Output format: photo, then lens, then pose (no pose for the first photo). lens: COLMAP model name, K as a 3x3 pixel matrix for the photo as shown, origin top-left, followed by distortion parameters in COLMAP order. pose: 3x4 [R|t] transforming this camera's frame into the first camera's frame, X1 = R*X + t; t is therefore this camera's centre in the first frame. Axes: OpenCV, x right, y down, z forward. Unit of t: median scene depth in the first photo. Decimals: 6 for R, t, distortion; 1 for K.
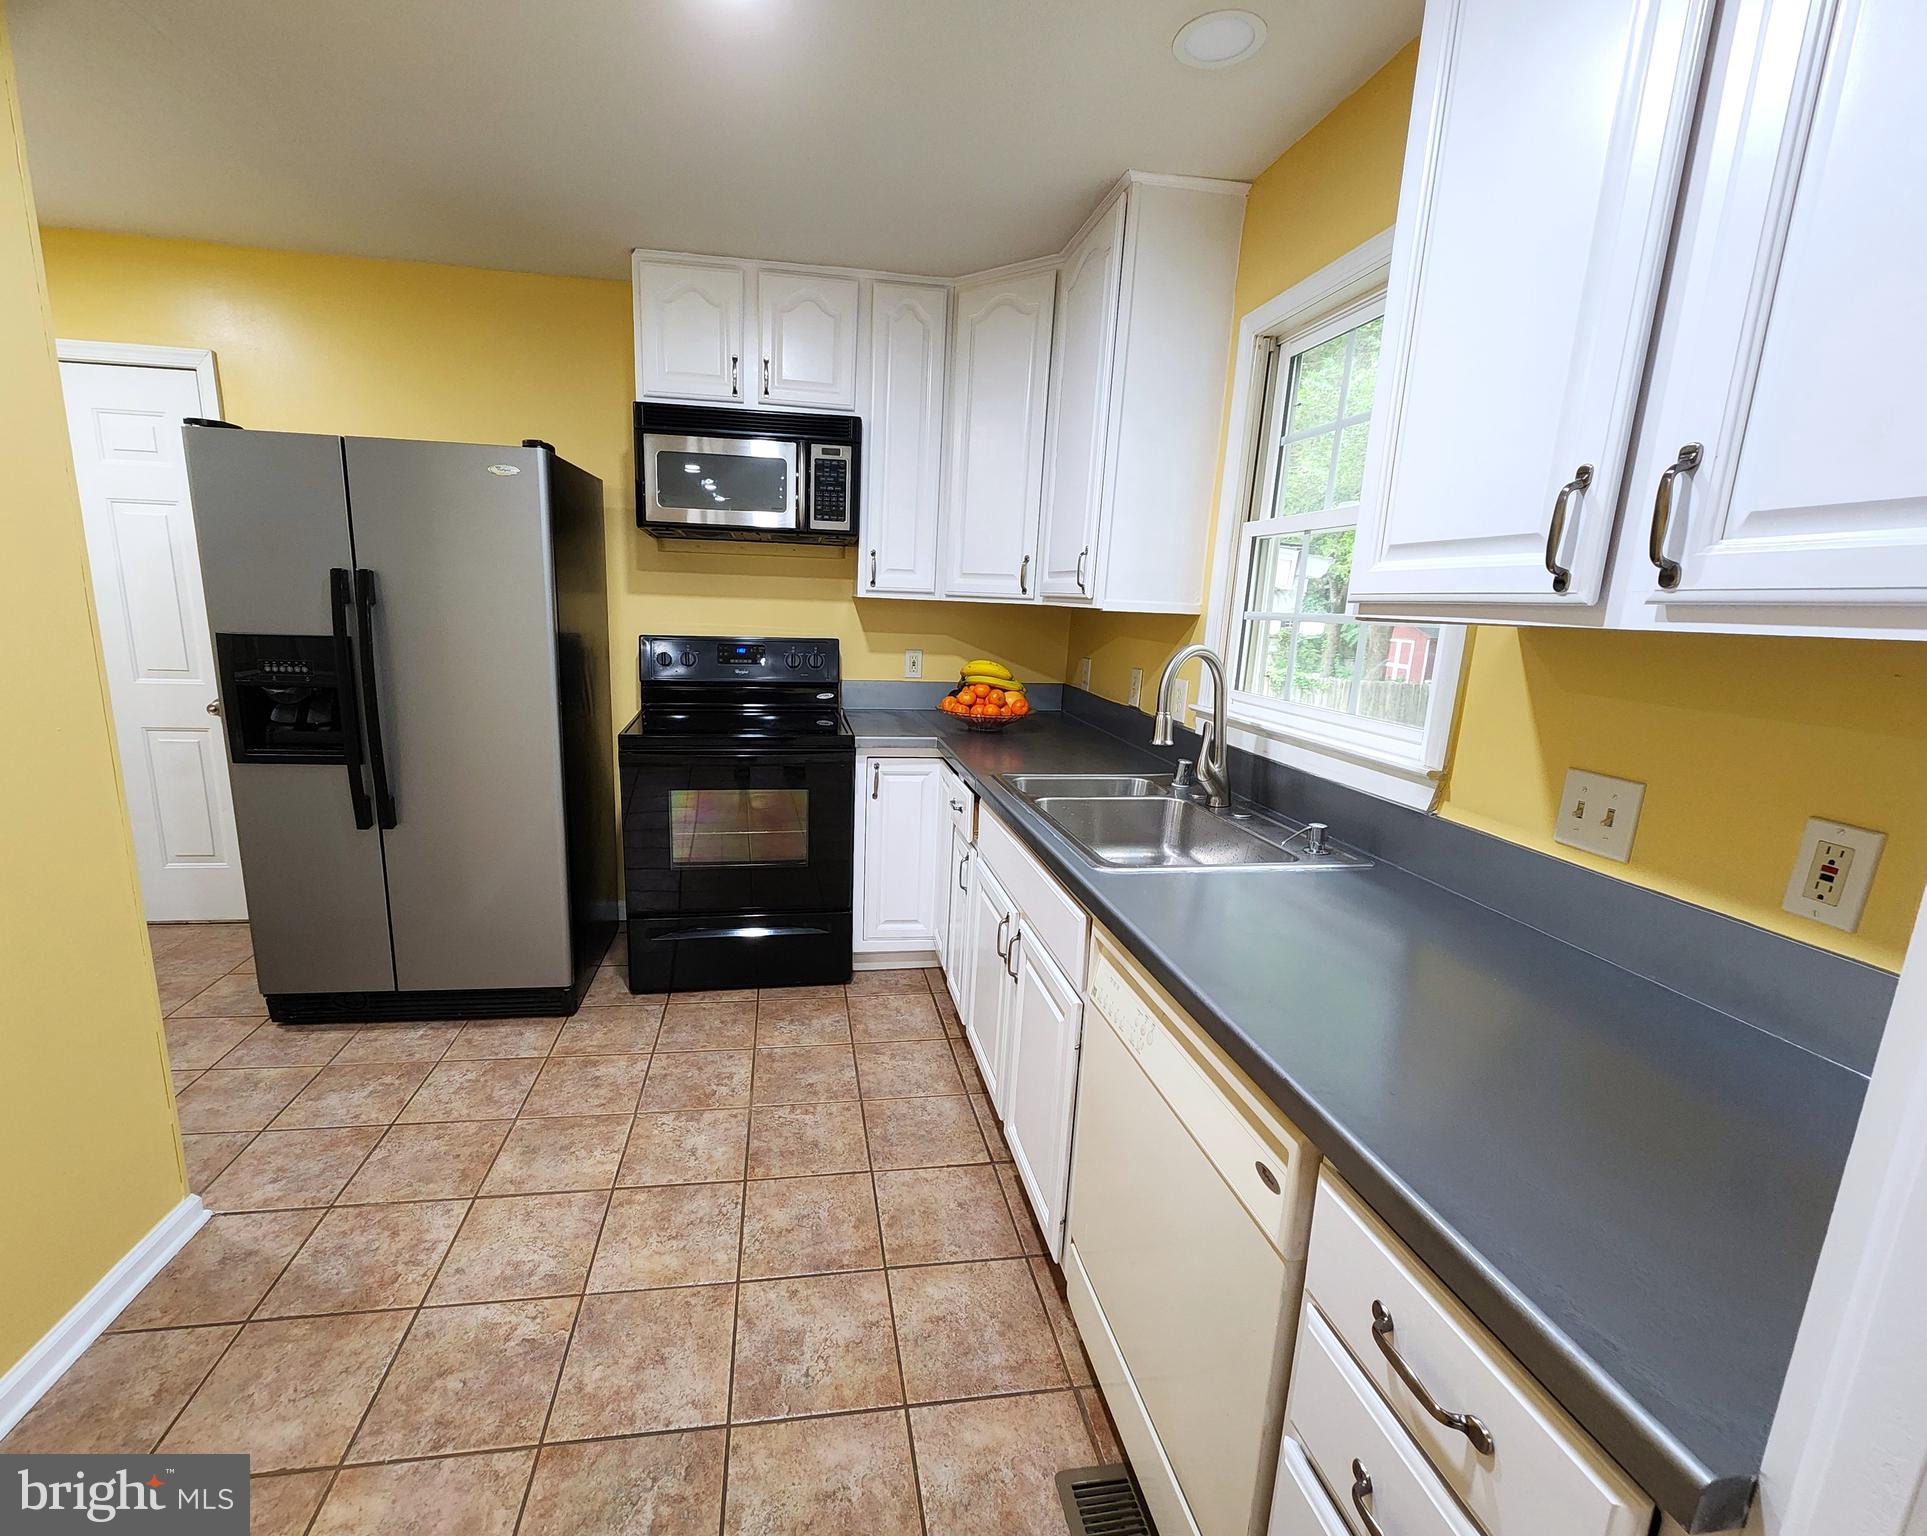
lens RADIAL K [[831.4, 0, 911.4], [0, 831.4, 770.6], [0, 0, 1]] dist [0.006545, -0.000759]
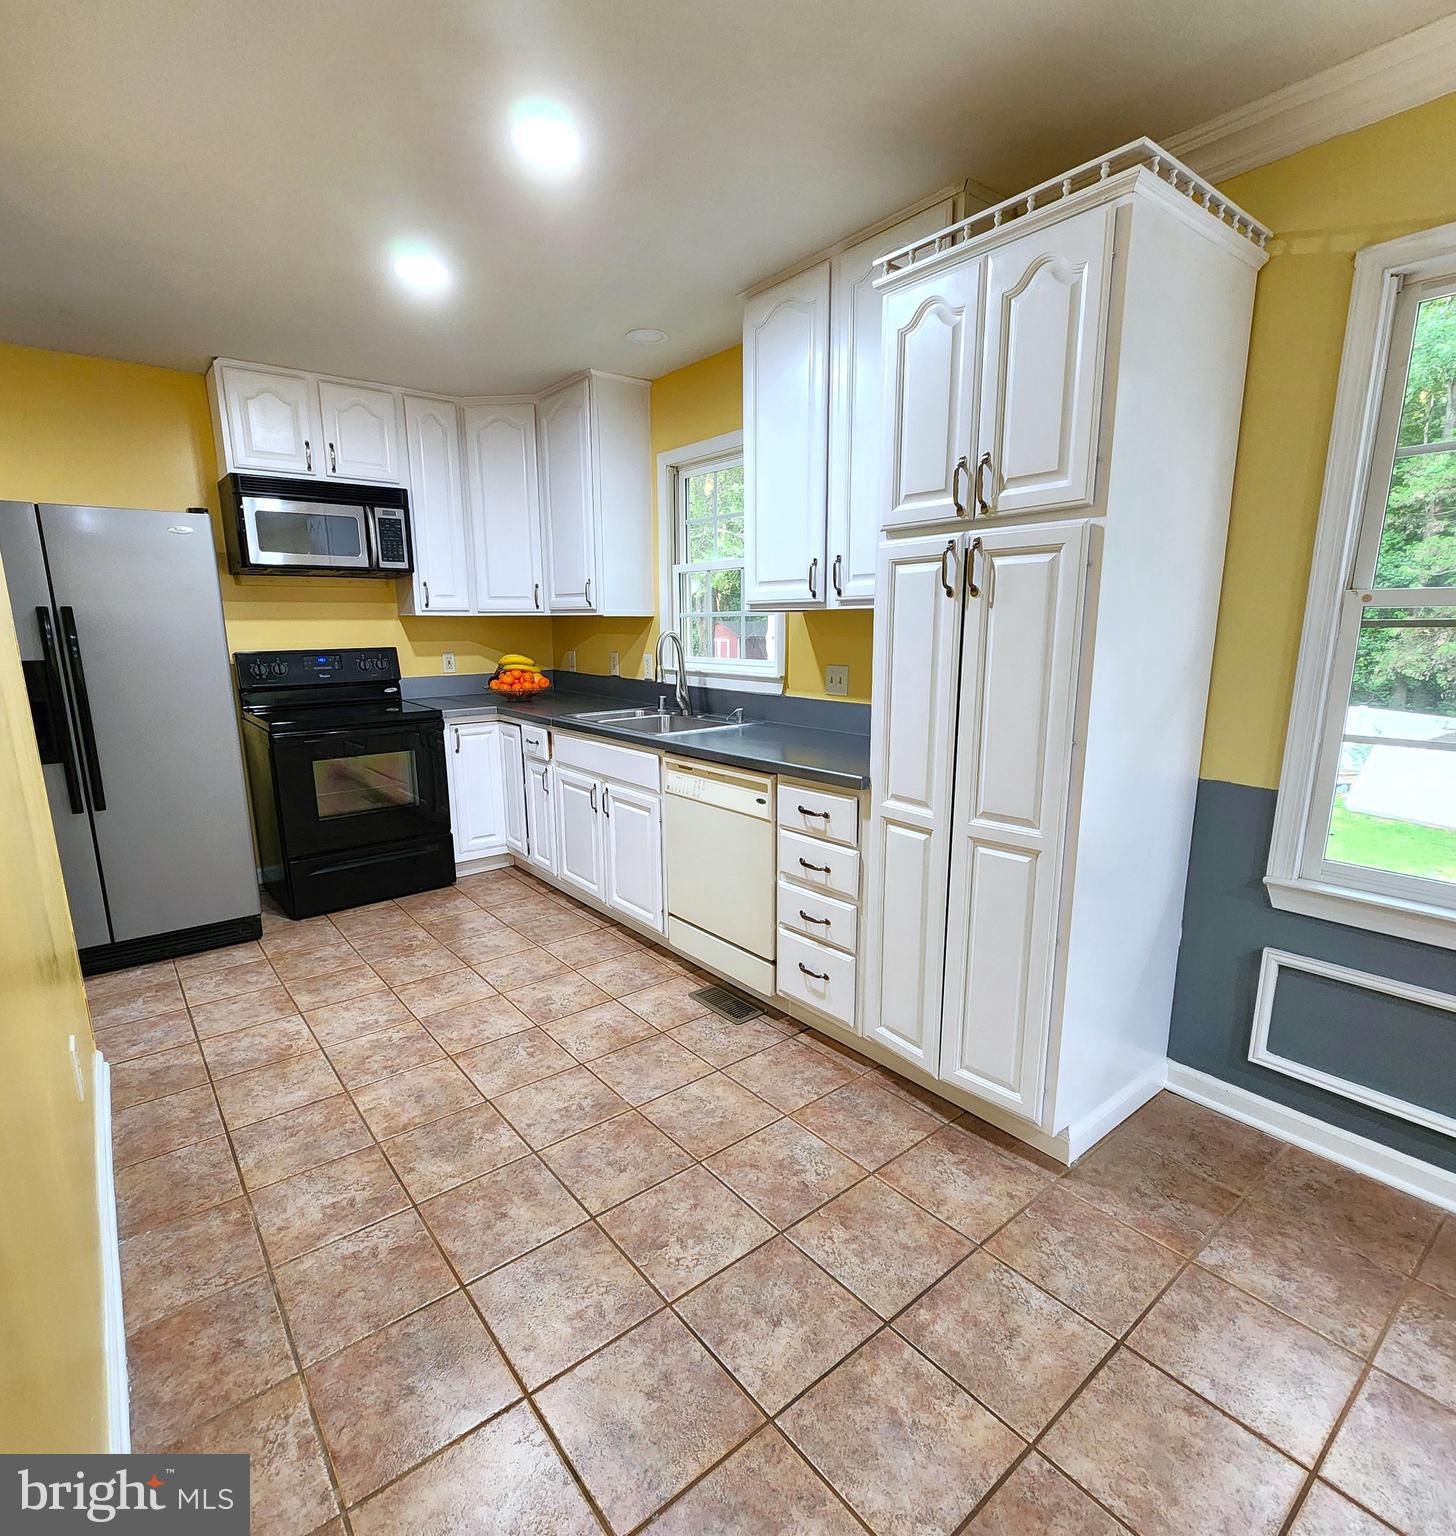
lens RADIAL K [[797.9, 0, 714.4], [0, 797.9, 794.3], [0, 0, 1]] dist [0.004983, -0.004114]
pose [[0.862875, -0.147458, 0.483429, -0.426358], [0.139491, 0.988823, 0.052638, 0.117545], [-0.485787, 0.022013, 0.873800, -0.548289]]
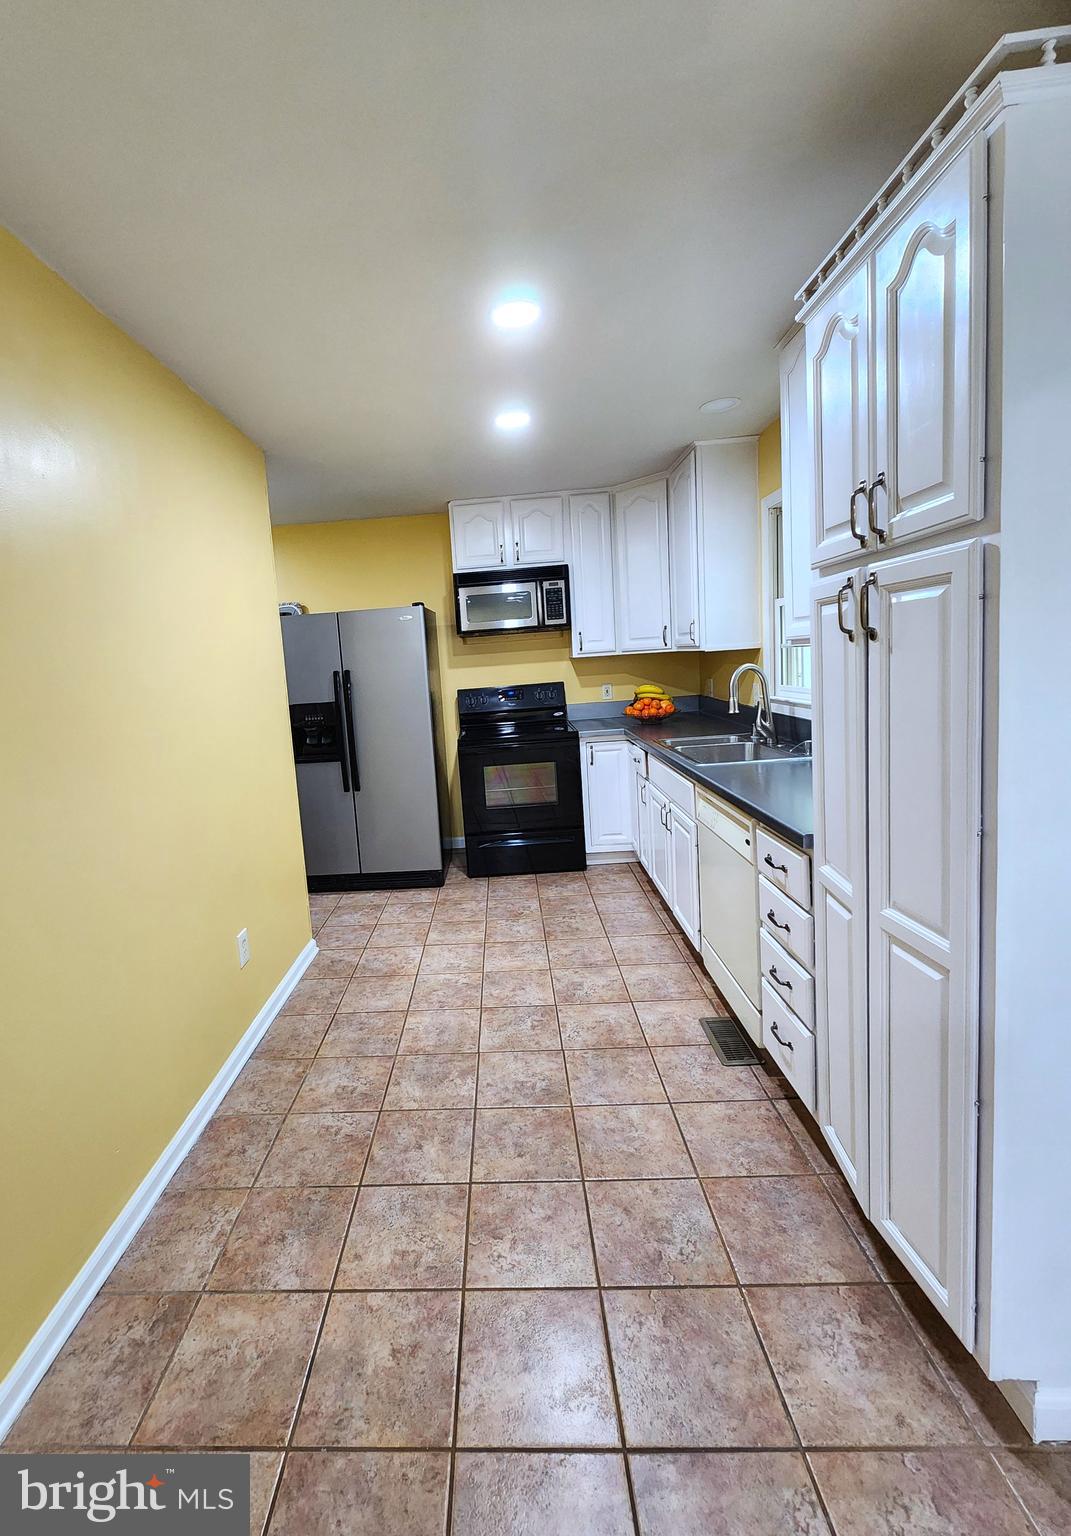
lens RADIAL K [[657.1, 0, 465.6], [0, 657.1, 733.6], [0, 0, 1]] dist [0.000507, -0.000777]
pose [[0.974283, -0.082207, -0.209798, -0.006975], [0.062857, 0.993268, -0.097297, 0.109269], [0.216385, 0.081608, 0.972892, -0.582545]]
